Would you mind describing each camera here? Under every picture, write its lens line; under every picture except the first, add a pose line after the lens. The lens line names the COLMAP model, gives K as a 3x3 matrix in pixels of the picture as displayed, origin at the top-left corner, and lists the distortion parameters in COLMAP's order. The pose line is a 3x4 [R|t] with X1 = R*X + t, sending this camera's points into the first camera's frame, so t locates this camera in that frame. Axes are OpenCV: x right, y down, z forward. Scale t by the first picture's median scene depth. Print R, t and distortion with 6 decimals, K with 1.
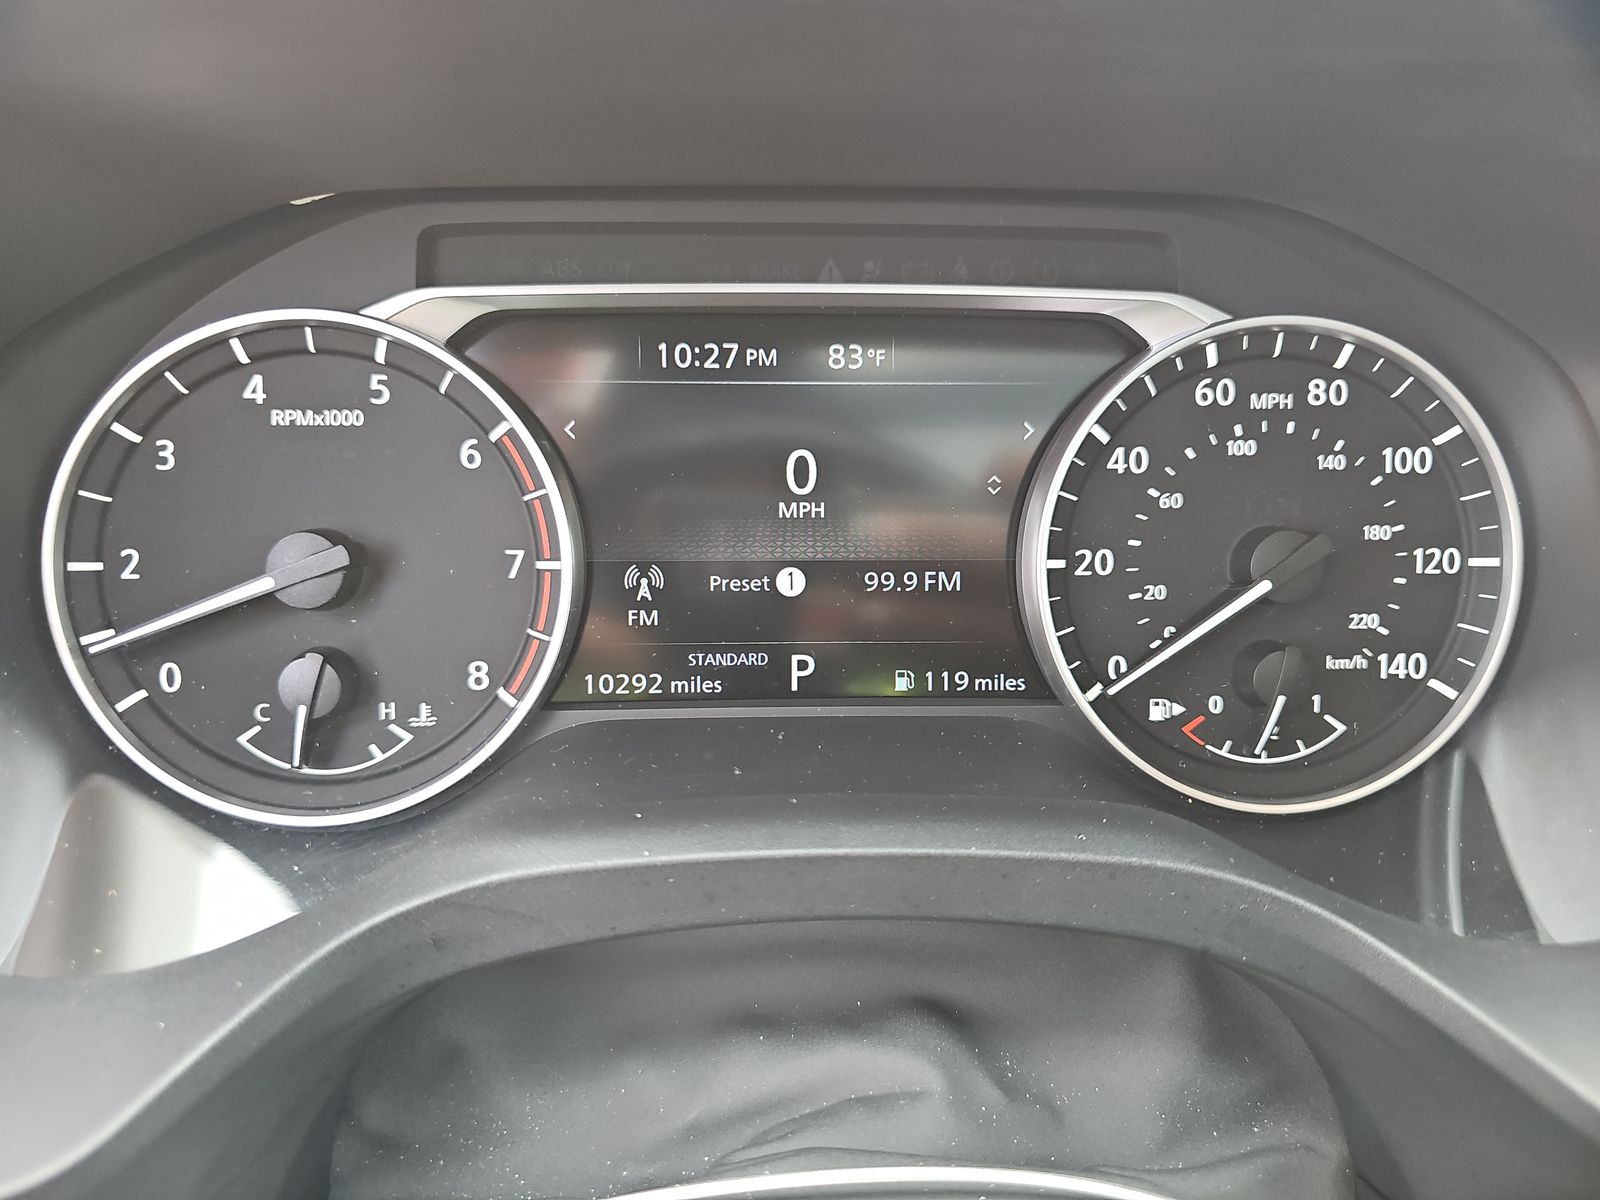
lens RADIAL K [[1002.6, 0, 800.0], [0, 1002.6, 600.0], [0, 0, 1]] dist [0.024001, -0.032198]
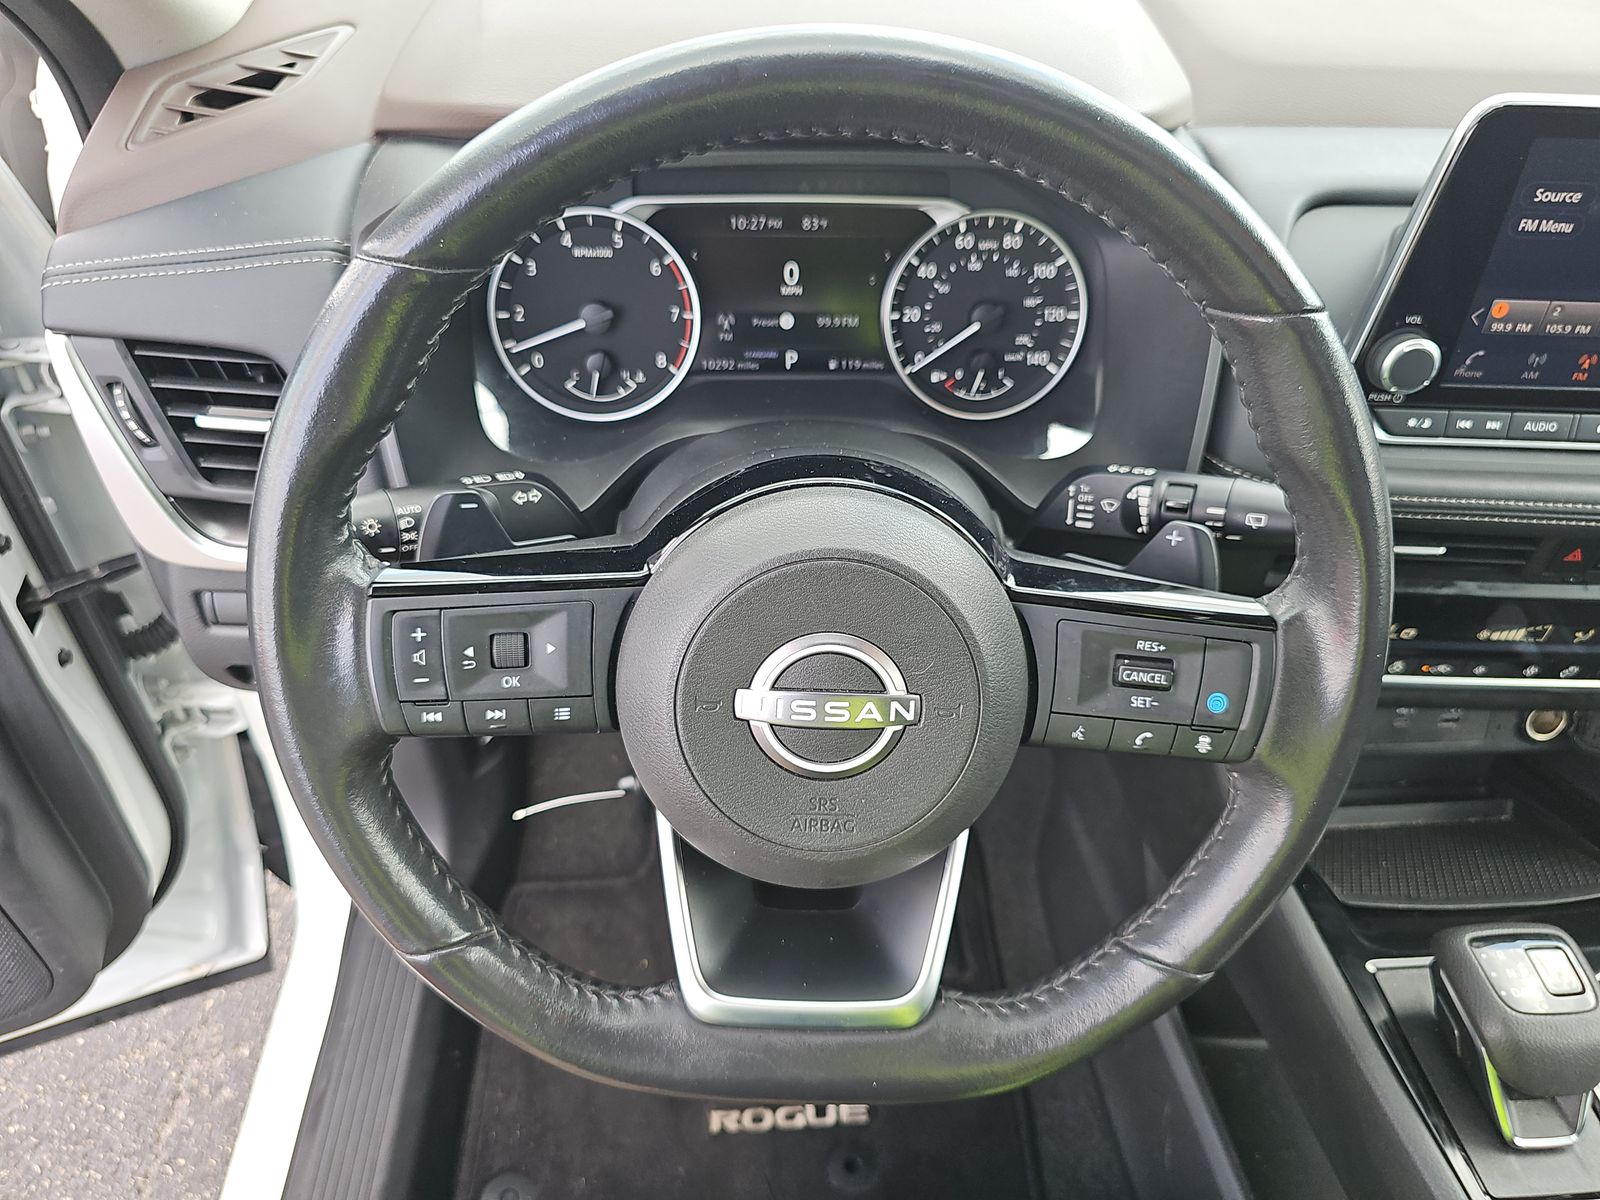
lens RADIAL K [[1002.6, 0, 800.0], [0, 1002.6, 600.0], [0, 0, 1]] dist [0.024001, -0.032198]
pose [[0.999969, 0.005875, 0.005190, 0.014119], [-0.007303, 0.938917, 0.344067, -0.226234], [-0.002852, -0.344094, 0.938931, -1.534822]]
